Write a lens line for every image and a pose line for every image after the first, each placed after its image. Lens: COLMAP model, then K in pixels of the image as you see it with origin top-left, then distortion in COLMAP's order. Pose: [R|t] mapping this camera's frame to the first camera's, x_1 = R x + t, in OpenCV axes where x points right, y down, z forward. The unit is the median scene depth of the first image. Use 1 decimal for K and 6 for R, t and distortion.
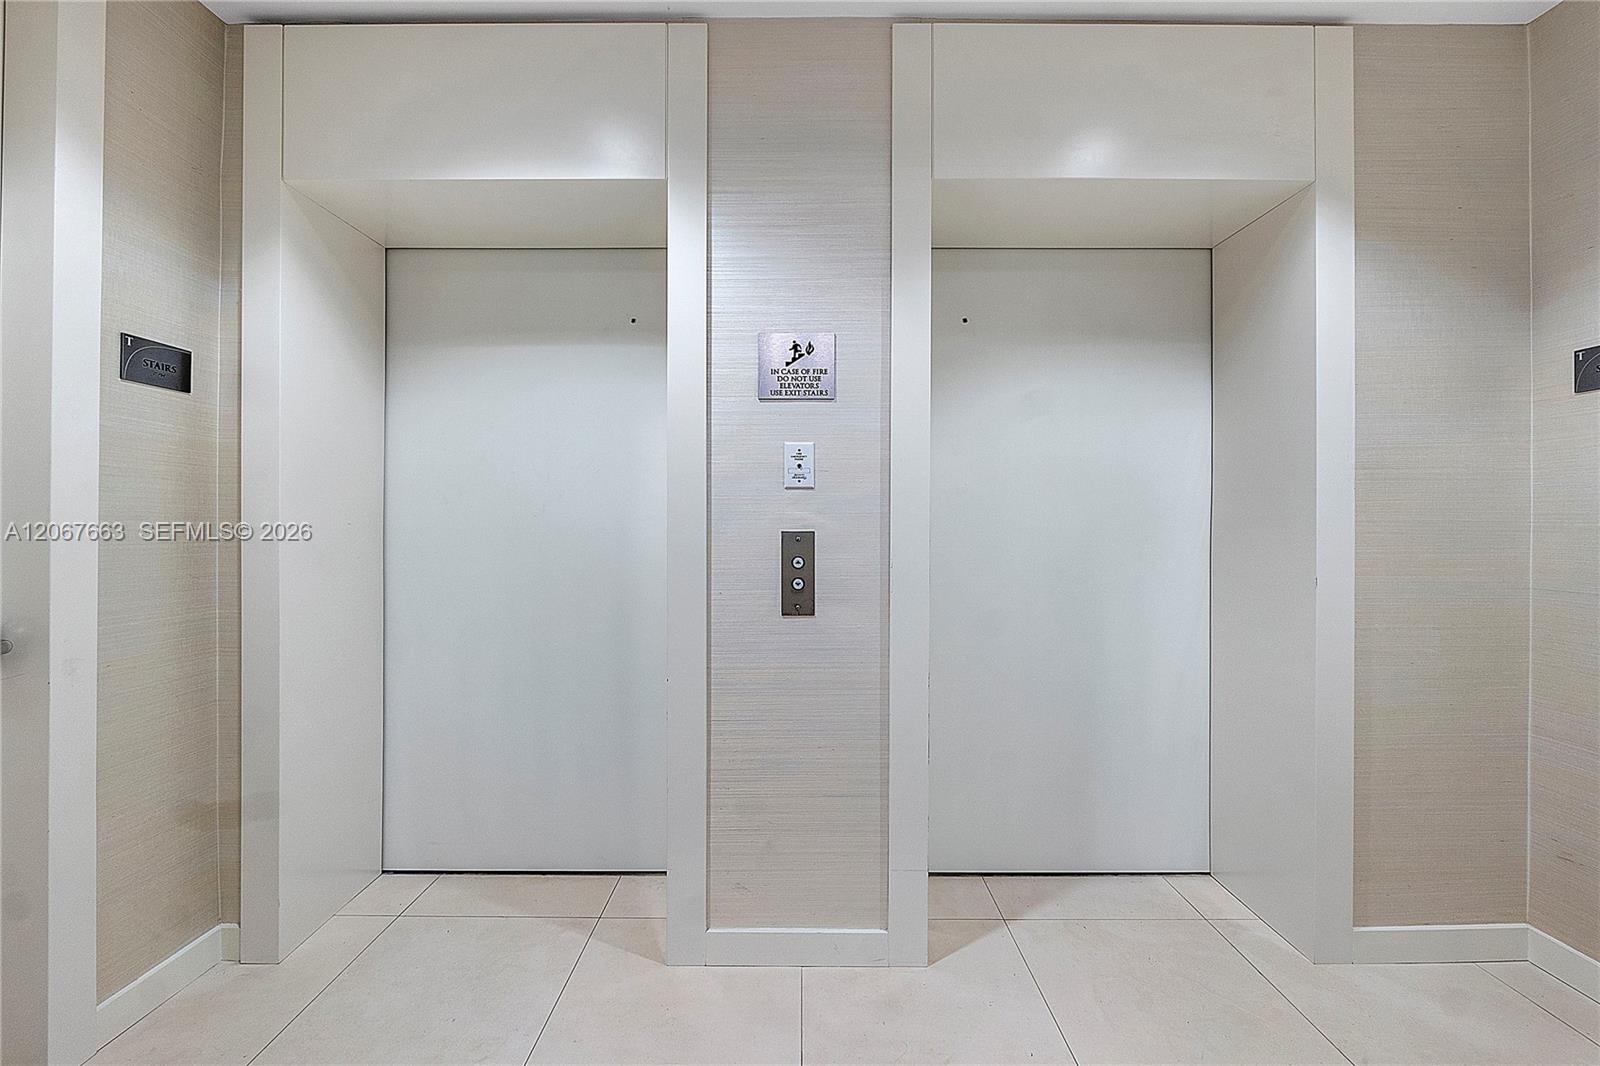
lens RADIAL K [[679.6, 0, 793.8], [0, 679.6, 542.8], [0, 0, 1]] dist [-0.002183, -0.000447]
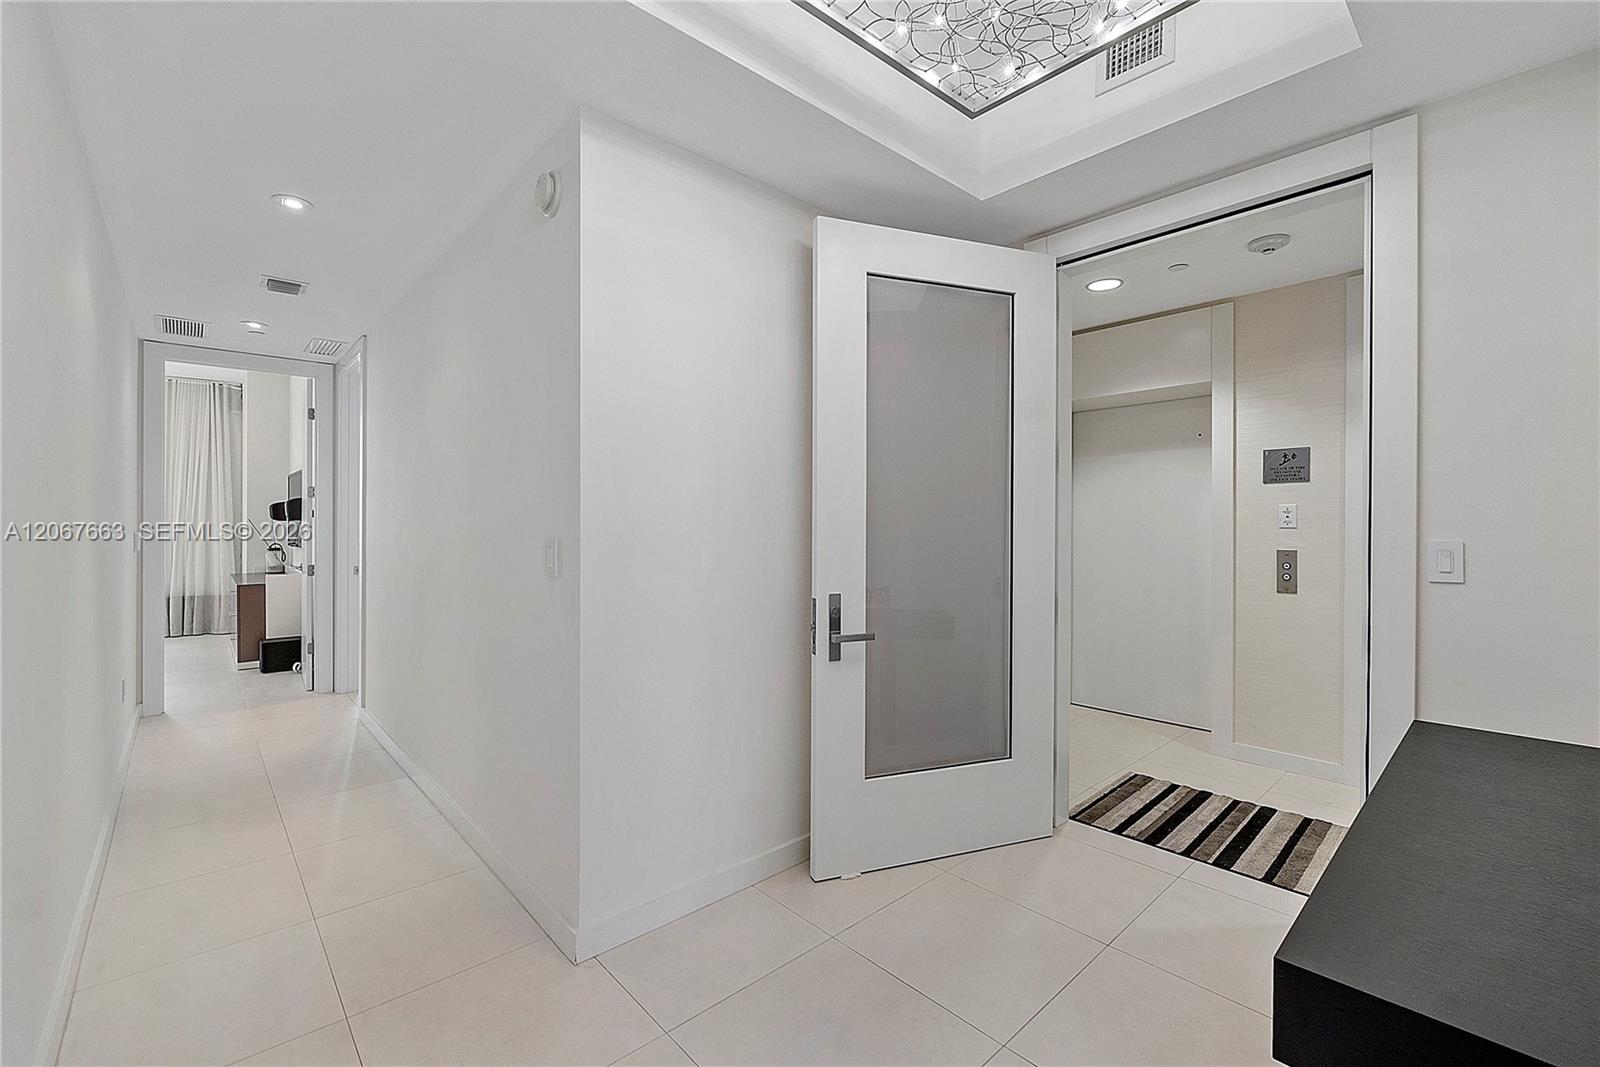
lens RADIAL K [[679.6, 0, 791.6], [0, 679.6, 524.3], [0, 0, 1]] dist [-0.002183, -0.000447]
pose [[0.659948, -0.004457, -0.751298, 0.532008], [0.007514, 0.999972, 0.000669, -0.102969], [0.751274, -0.006087, 0.659962, -1.354221]]
